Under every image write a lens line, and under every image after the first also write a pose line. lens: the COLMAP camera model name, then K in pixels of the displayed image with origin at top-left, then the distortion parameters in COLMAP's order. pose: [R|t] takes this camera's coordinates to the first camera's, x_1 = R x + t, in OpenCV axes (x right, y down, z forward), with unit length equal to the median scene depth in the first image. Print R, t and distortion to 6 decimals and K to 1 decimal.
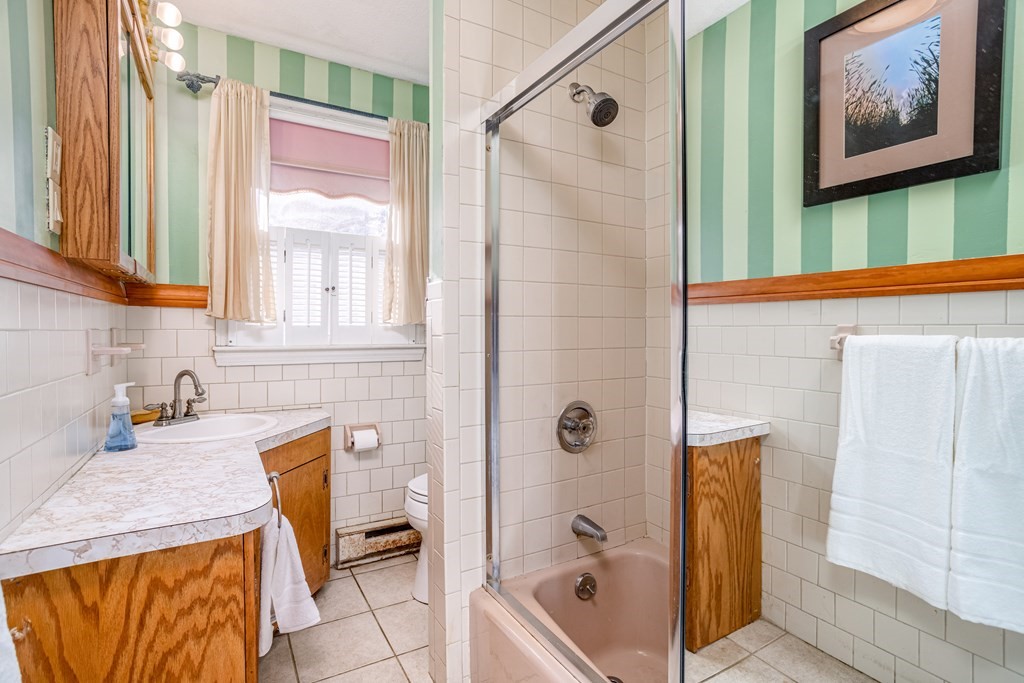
lens RADIAL K [[499.0, 0, 507.0], [0, 499.0, 340.9], [0, 0, 1]] dist [-0.045169, 0.031182]
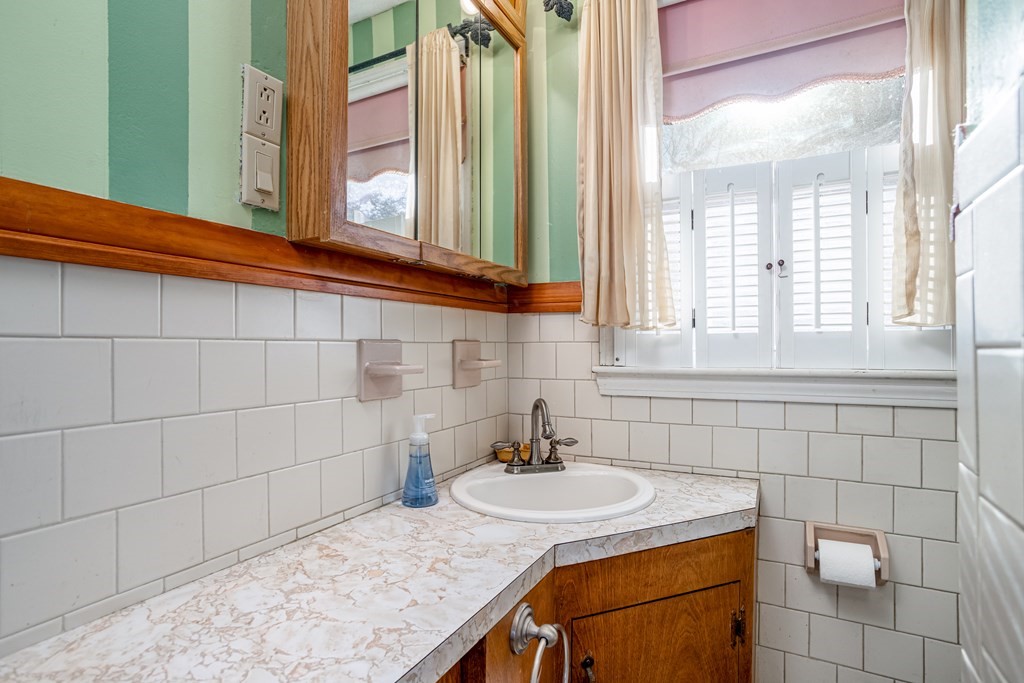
lens RADIAL K [[502.4, 0, 512.3], [0, 502.4, 346.0], [0, 0, 1]] dist [-0.067440, 0.039318]
pose [[0.526834, -0.008496, -0.849926, -0.054061], [-0.014116, 0.999725, -0.018744, -0.002110], [0.849851, 0.021873, 0.526569, 0.521066]]
